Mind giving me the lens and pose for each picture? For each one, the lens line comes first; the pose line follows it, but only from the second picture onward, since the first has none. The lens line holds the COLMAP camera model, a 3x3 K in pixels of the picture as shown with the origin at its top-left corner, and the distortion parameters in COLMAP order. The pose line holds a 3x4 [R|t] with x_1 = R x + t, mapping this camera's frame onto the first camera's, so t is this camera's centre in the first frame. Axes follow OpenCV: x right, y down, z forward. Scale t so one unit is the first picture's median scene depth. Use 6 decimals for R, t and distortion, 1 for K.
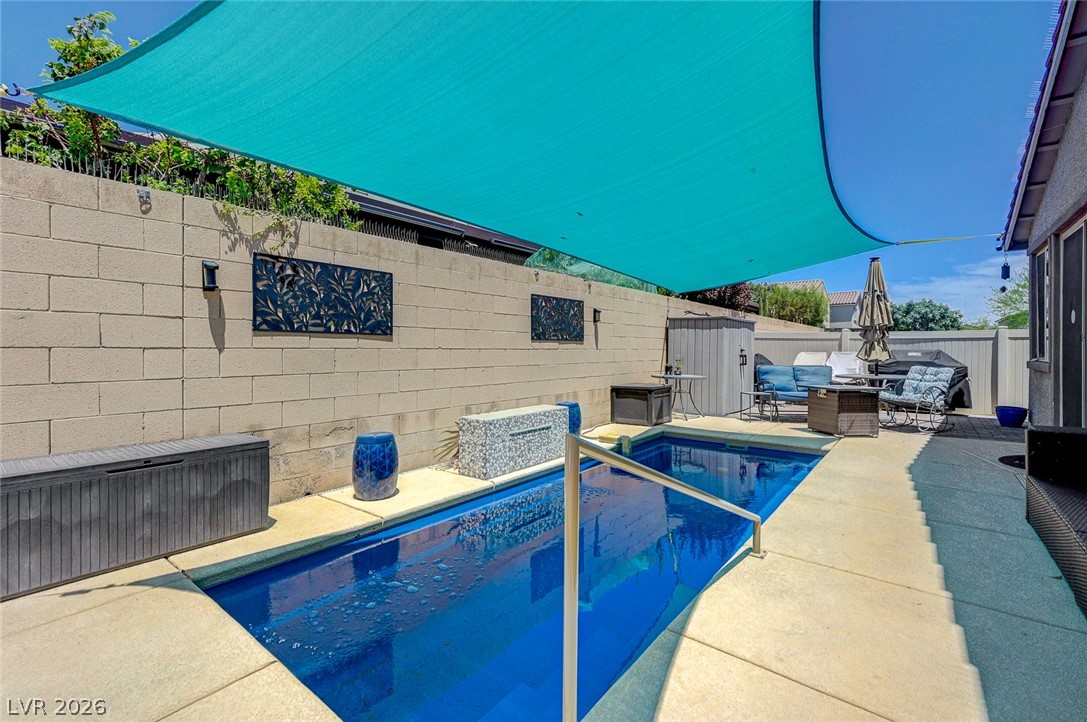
lens RADIAL K [[463.6, 0, 549.1], [0, 463.6, 352.0], [0, 0, 1]] dist [0.002038, 0.000097]
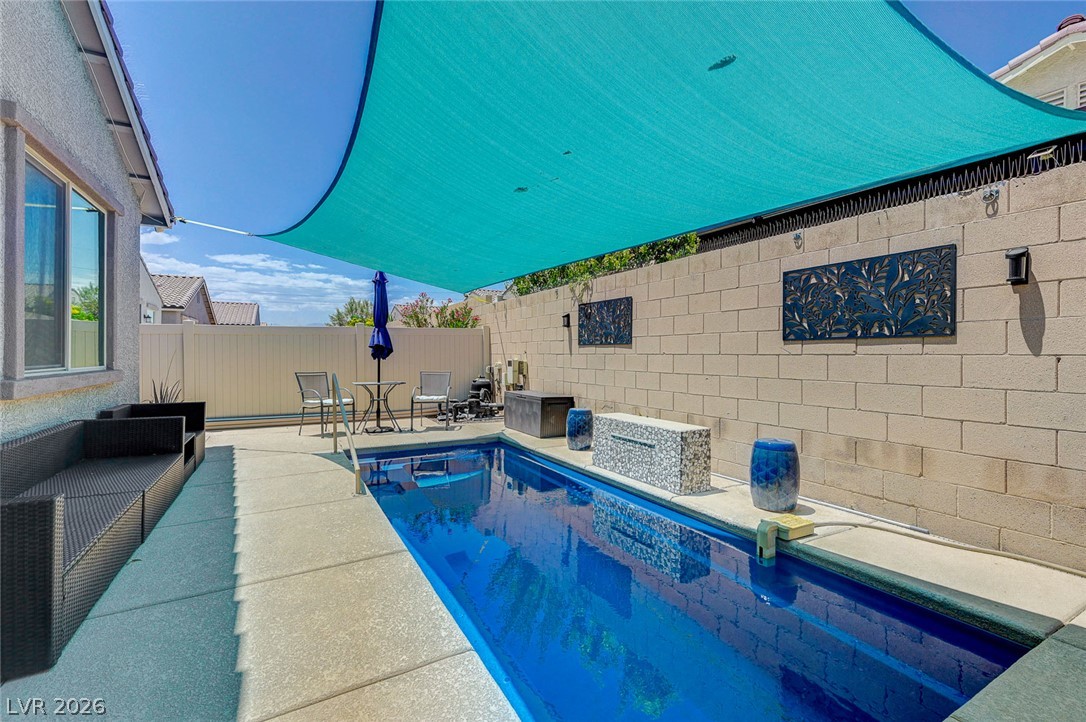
lens RADIAL K [[463.1, 0, 548.1], [0, 463.1, 362.2], [0, 0, 1]] dist [0.002038, 0.000097]
pose [[-0.359540, 0.010662, -0.933069, 0.865200], [-0.010050, 0.999832, 0.015297, -0.002446], [0.933076, 0.014877, -0.359372, 1.131077]]
